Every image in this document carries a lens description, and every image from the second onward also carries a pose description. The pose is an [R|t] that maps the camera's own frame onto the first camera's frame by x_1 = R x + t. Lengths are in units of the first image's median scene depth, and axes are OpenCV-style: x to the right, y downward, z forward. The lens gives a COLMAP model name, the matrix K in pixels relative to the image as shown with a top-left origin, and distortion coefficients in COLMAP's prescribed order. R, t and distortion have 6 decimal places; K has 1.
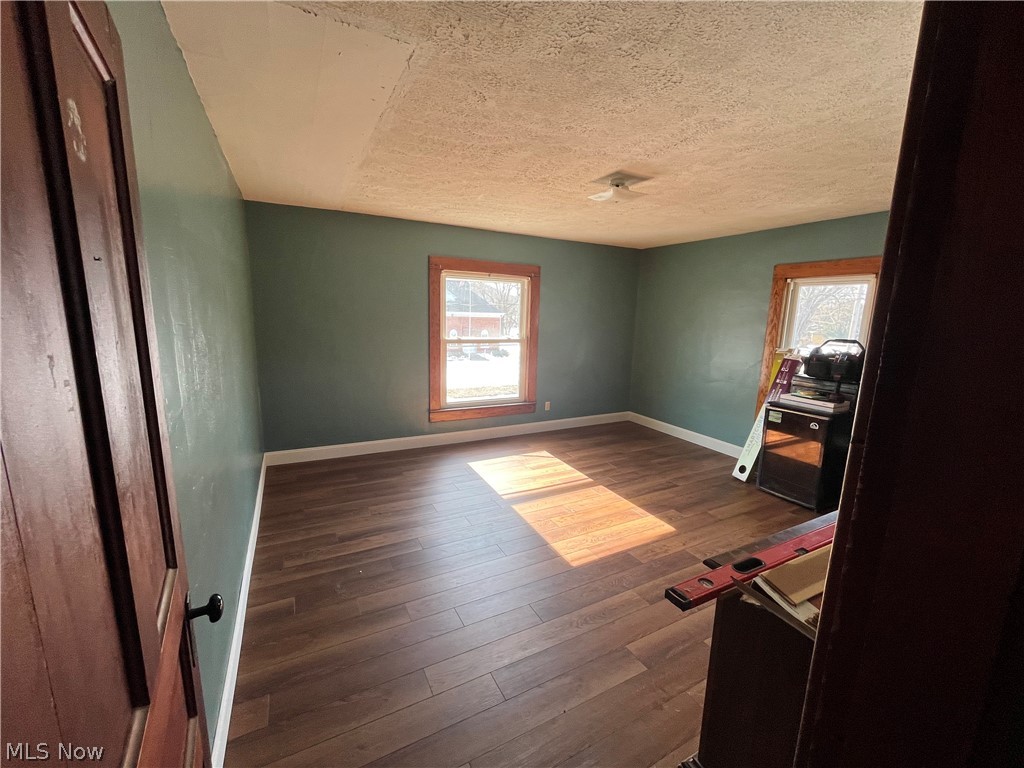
lens RADIAL K [[412.4, 0, 509.6], [0, 412.4, 384.9], [0, 0, 1]] dist [0.000085, 0.000078]
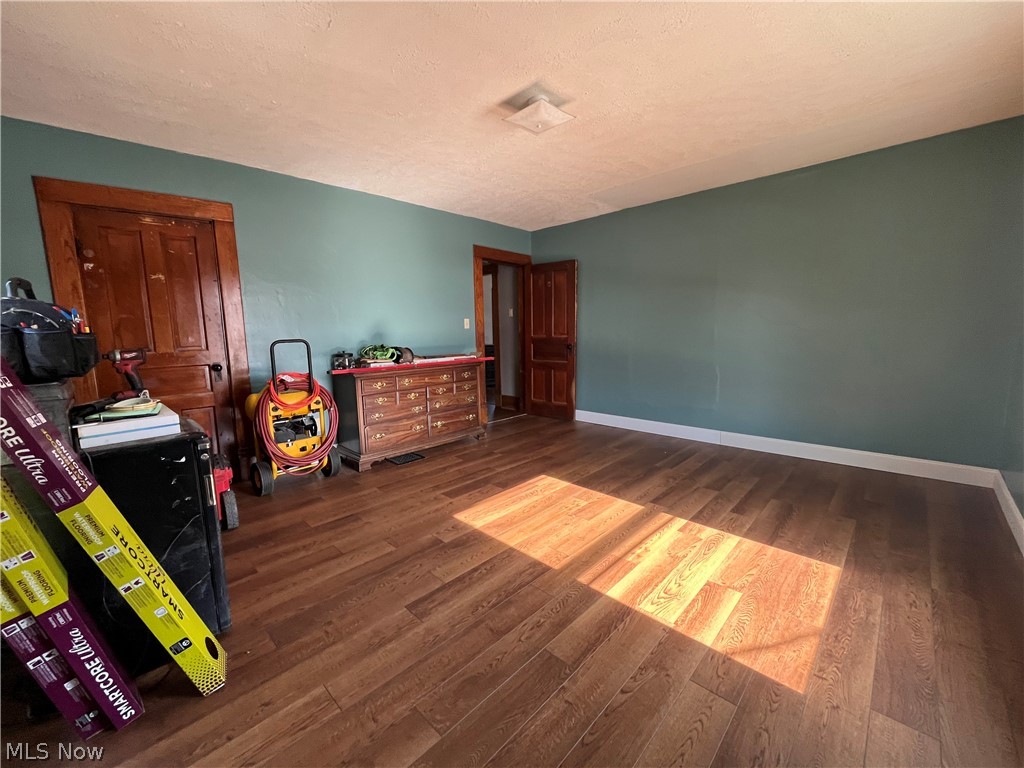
lens RADIAL K [[412.4, 0, 509.6], [0, 412.4, 384.9], [0, 0, 1]] dist [0.000085, 0.000078]
pose [[-0.949811, 0.038152, -0.310490, 0.456663], [-0.055552, 0.956189, 0.287430, -0.144564], [0.307853, 0.290252, -0.906080, 1.451800]]
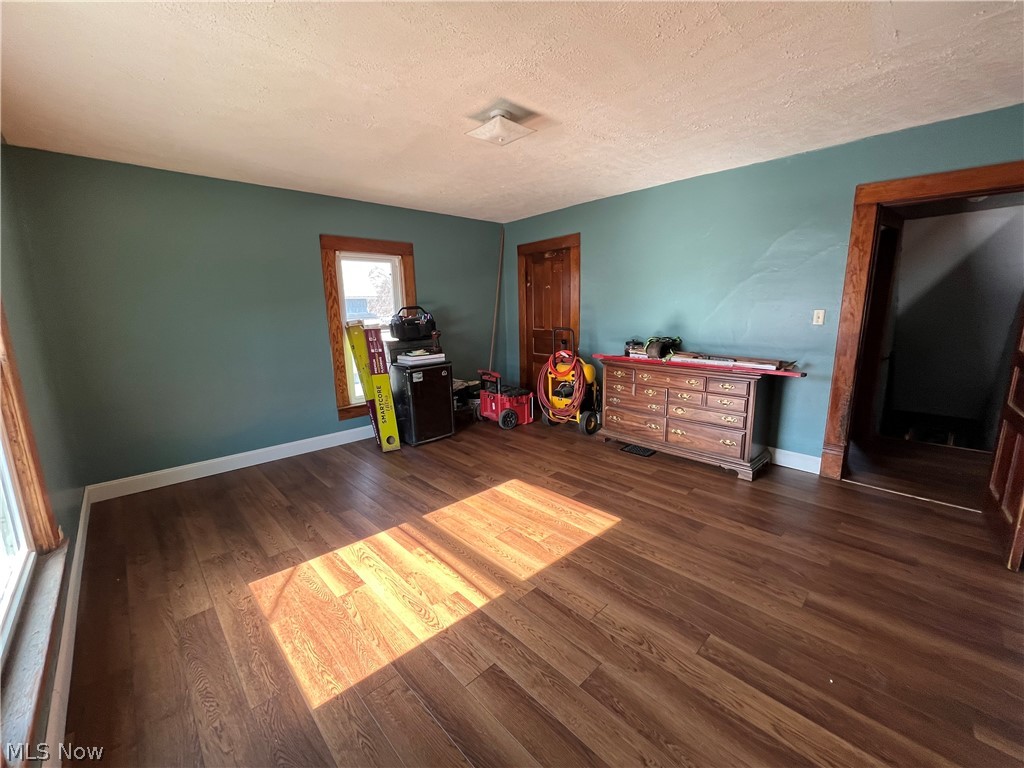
lens RADIAL K [[412.4, 0, 509.6], [0, 412.4, 384.9], [0, 0, 1]] dist [0.000085, 0.000078]
pose [[-0.277358, -0.203902, 0.938880, -0.481685], [0.176797, 0.949700, 0.258480, -0.147232], [-0.944360, 0.237683, -0.227358, 0.999203]]
